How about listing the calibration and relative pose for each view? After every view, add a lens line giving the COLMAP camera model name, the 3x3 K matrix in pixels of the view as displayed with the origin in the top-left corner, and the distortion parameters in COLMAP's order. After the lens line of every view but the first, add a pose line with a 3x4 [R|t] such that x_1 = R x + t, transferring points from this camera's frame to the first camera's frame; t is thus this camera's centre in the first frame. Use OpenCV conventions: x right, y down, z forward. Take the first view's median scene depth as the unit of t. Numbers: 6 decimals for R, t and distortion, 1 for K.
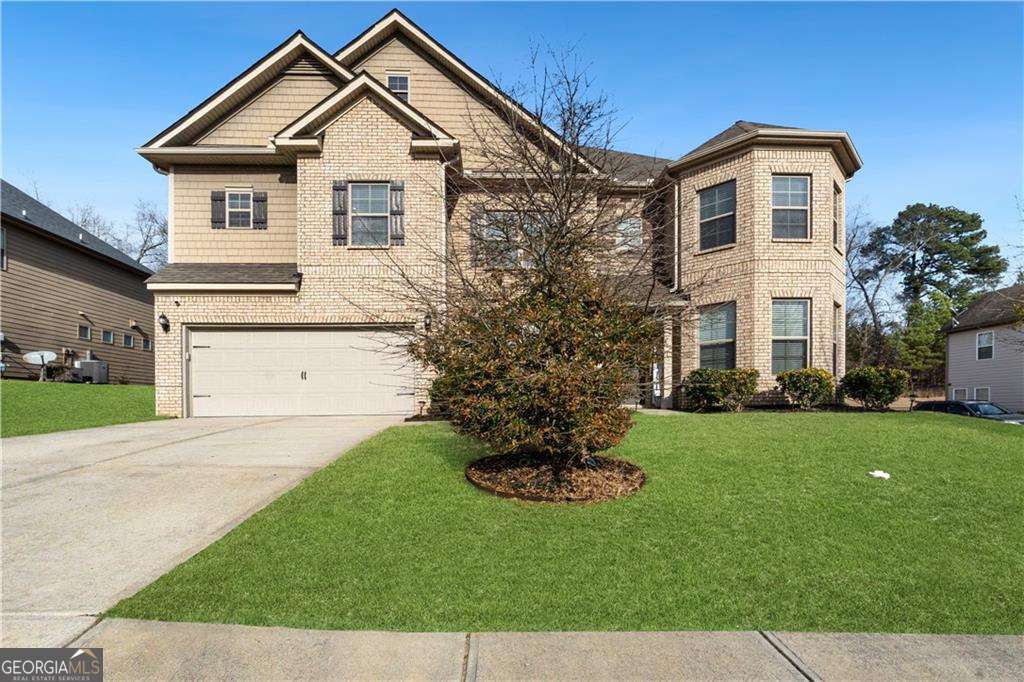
lens RADIAL K [[441.6, 0, 510.6], [0, 441.6, 390.4], [0, 0, 1]] dist [-0.003219, -0.000323]
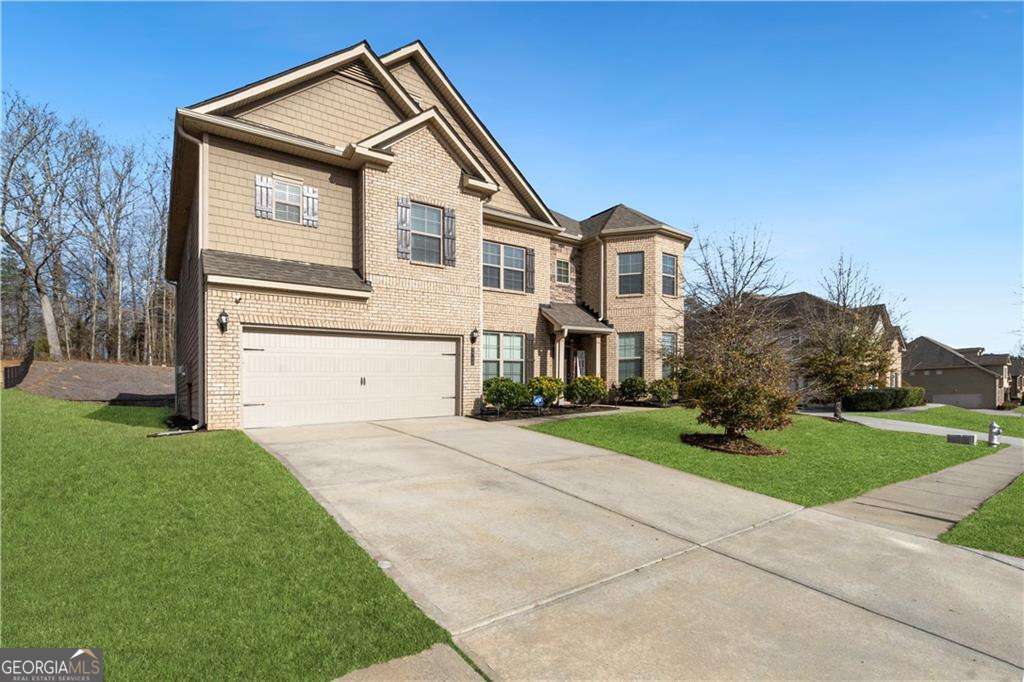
lens RADIAL K [[442.4, 0, 508.6], [0, 442.4, 382.9], [0, 0, 1]] dist [0.000377, 0.000010]
pose [[0.843742, -0.000339, 0.536748, -0.713163], [0.002090, 0.999994, -0.002654, -0.026518], [-0.536744, 0.003361, 0.843738, -0.030297]]
